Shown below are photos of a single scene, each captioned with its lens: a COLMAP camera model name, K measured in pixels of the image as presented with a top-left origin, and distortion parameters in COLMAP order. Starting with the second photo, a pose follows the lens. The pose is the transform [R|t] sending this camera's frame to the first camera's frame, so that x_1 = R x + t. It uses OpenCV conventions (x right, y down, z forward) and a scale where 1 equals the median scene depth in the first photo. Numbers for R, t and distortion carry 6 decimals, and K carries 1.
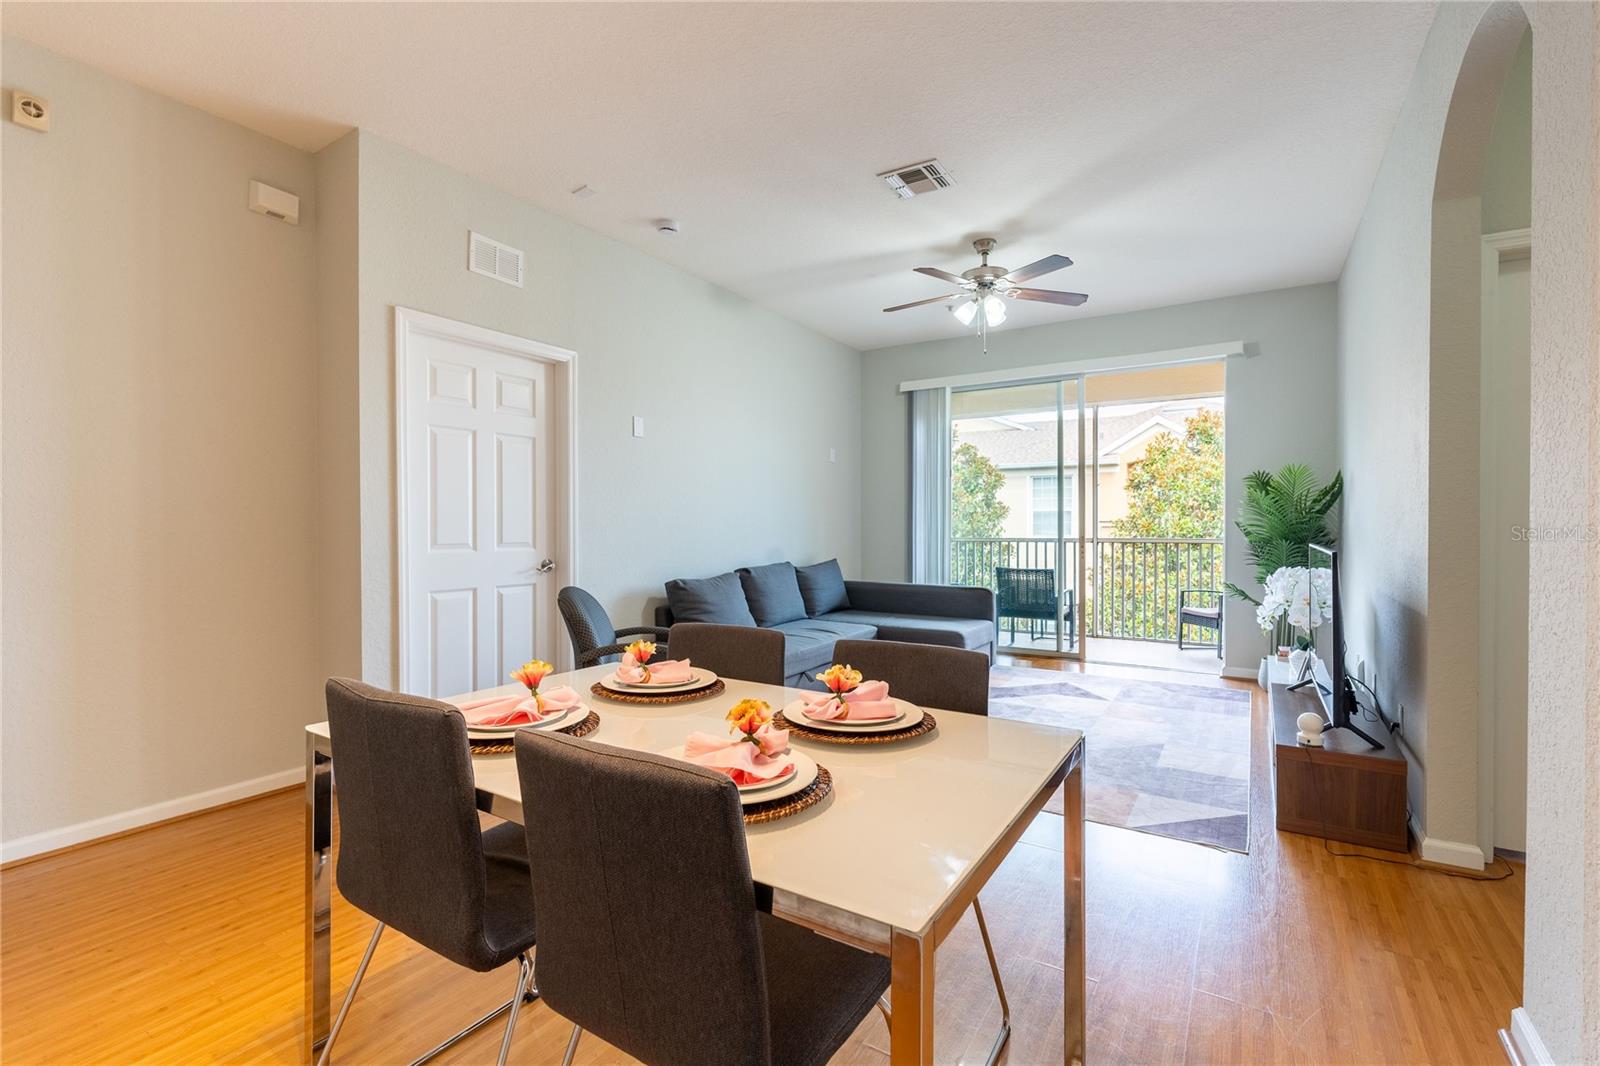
lens RADIAL K [[717.7, 0, 802.5], [0, 717.7, 530.9], [0, 0, 1]] dist [-0.000868, 0.000242]
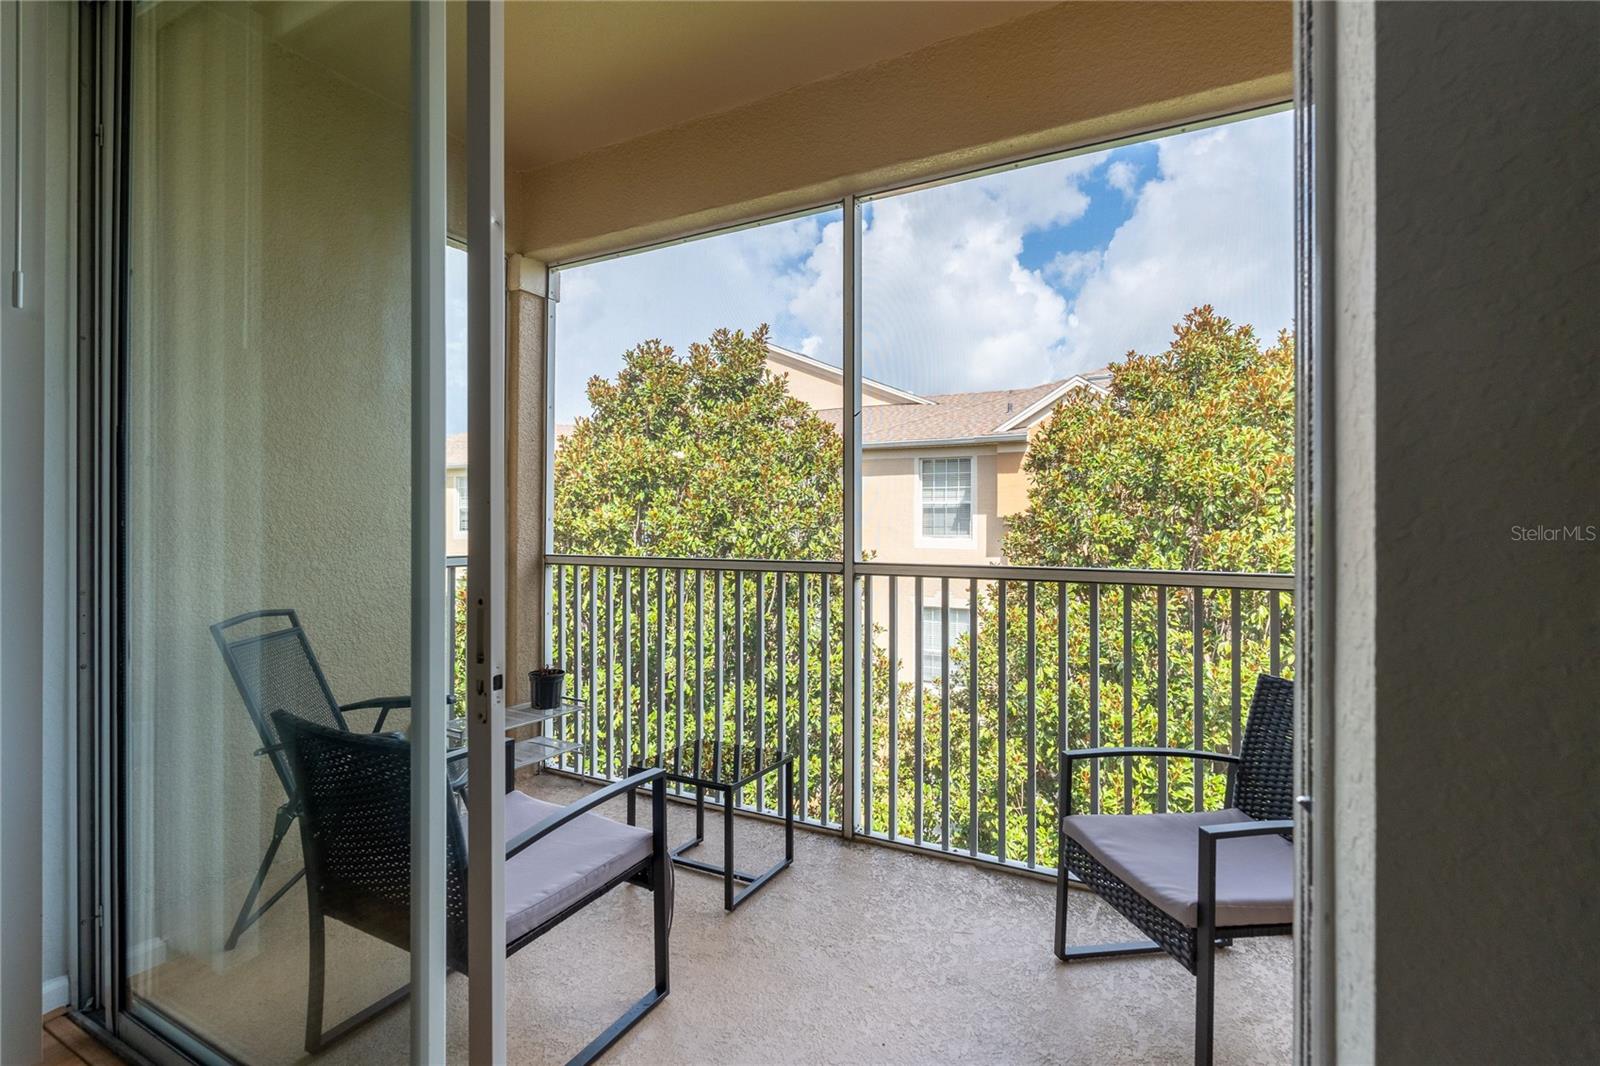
lens RADIAL K [[735.8, 0, 804.2], [0, 735.8, 529.5], [0, 0, 1]] dist [-0.000456, 0.000028]
pose [[0.996369, 0.000117, 0.085141, 0.517292], [-0.000361, 0.999996, 0.002843, -0.011042], [-0.085141, -0.002863, 0.996365, 0.922768]]
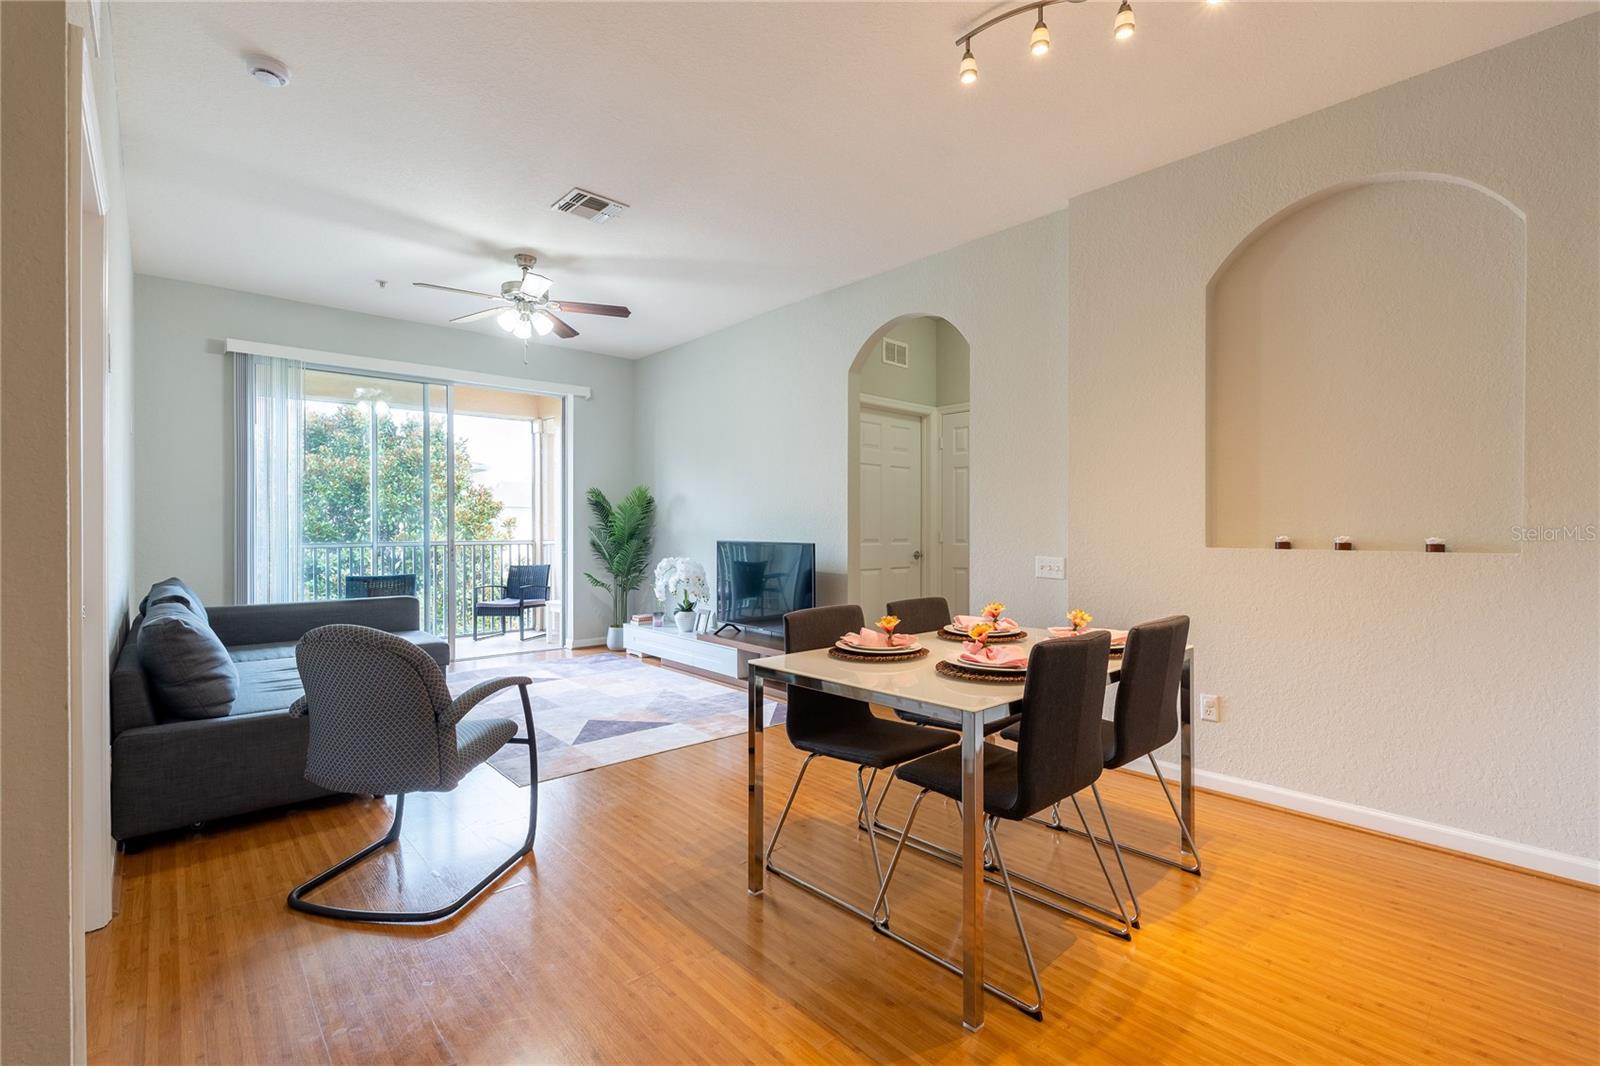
lens RADIAL K [[717.7, 0, 802.5], [0, 717.7, 530.9], [0, 0, 1]] dist [-0.000868, 0.000242]
pose [[0.263093, -0.002409, 0.964768, -0.557634], [0.007807, 0.999969, 0.000368, -0.001640], [-0.964739, 0.007435, 0.263103, 0.291909]]
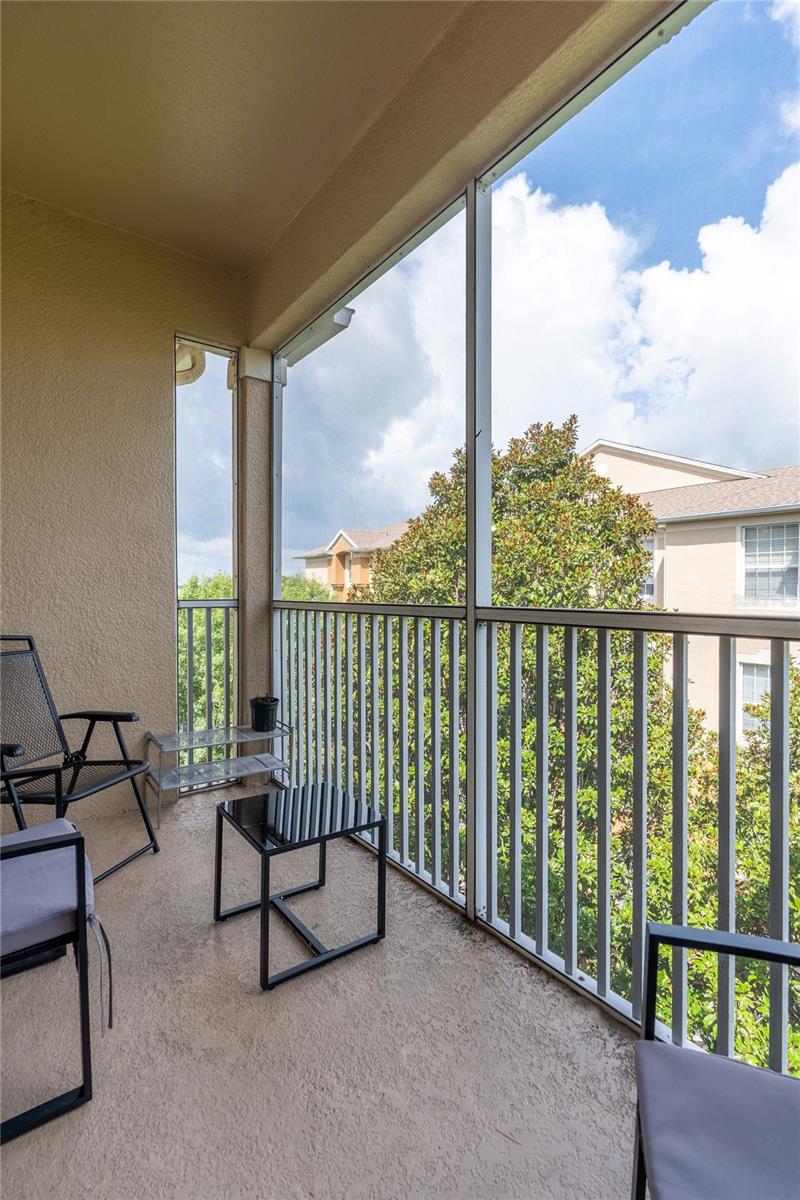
lens RADIAL K [[538.3, 0, 400.5], [0, 538.3, 601.1], [0, 0, 1]] dist [-0.000868, 0.000242]
pose [[0.936175, 0.007380, -0.351457, 0.674330], [-0.002192, 0.999883, 0.015155, 0.005710], [0.351527, -0.013417, 0.936082, 1.118834]]
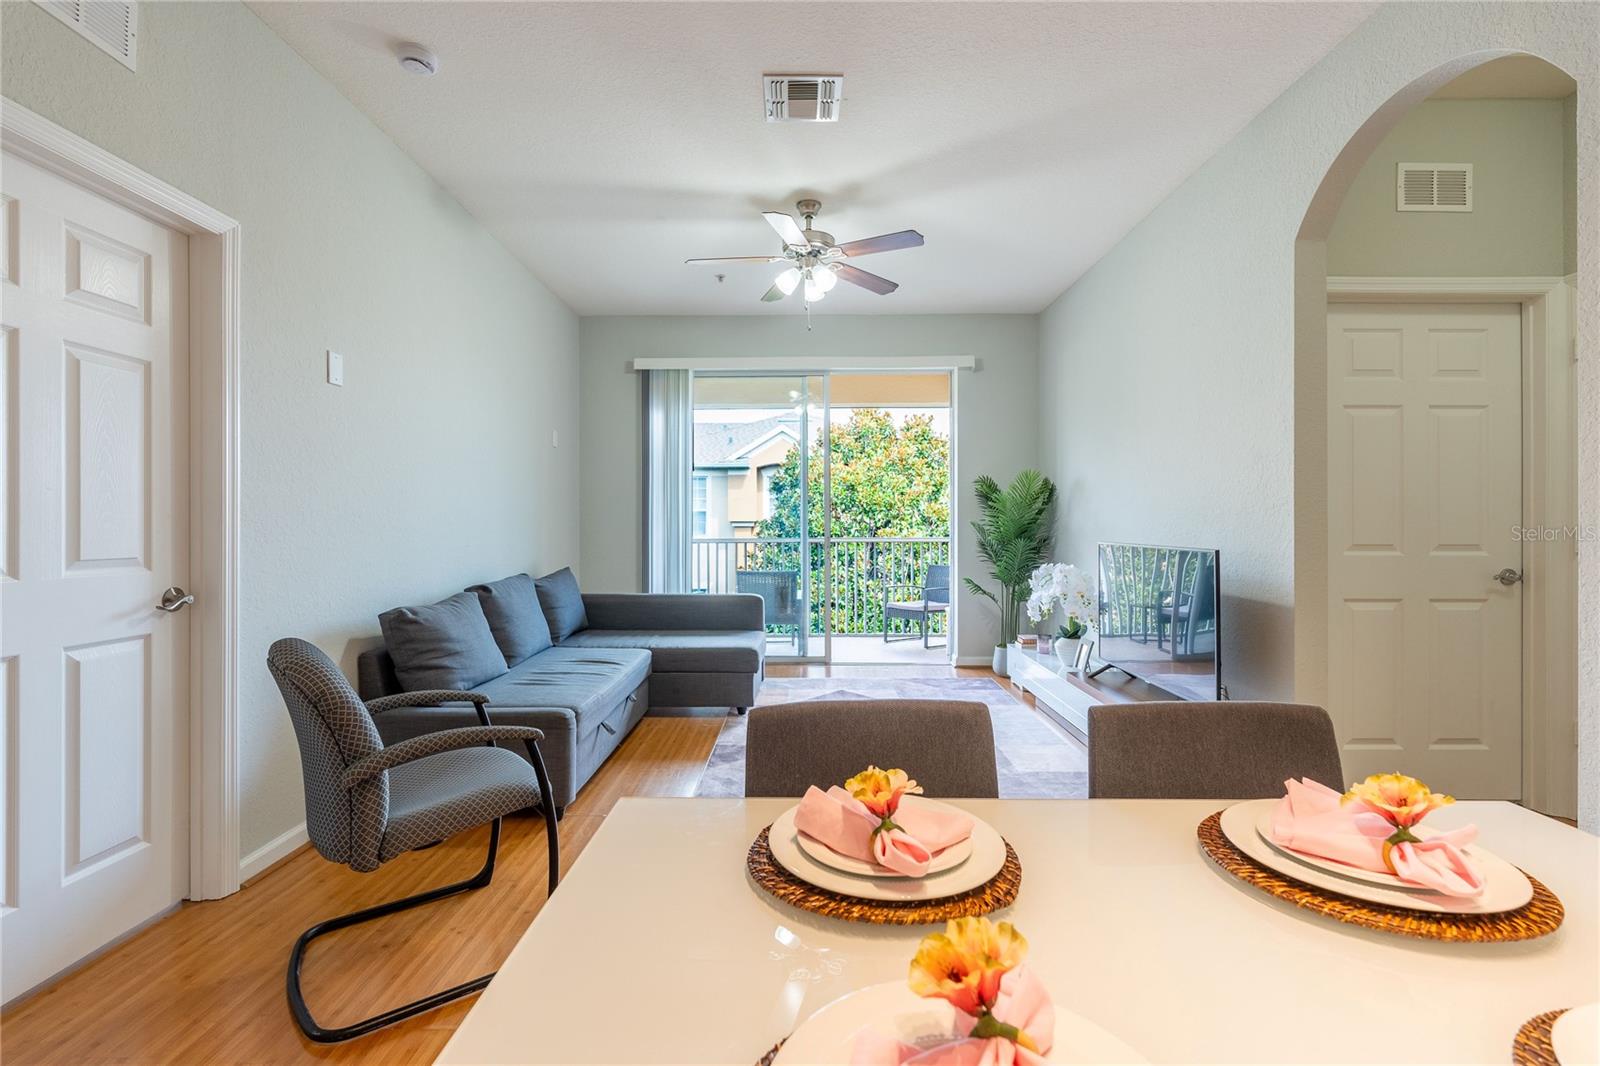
lens RADIAL K [[713.0, 0, 798.4], [0, 713.0, 524.2], [0, 0, 1]] dist [-0.002684, 0.000720]
pose [[0.850155, 0.000401, 0.526532, -0.187826], [0.004612, 0.999956, -0.008209, -0.001768], [-0.526512, 0.009408, 0.850115, 0.228908]]
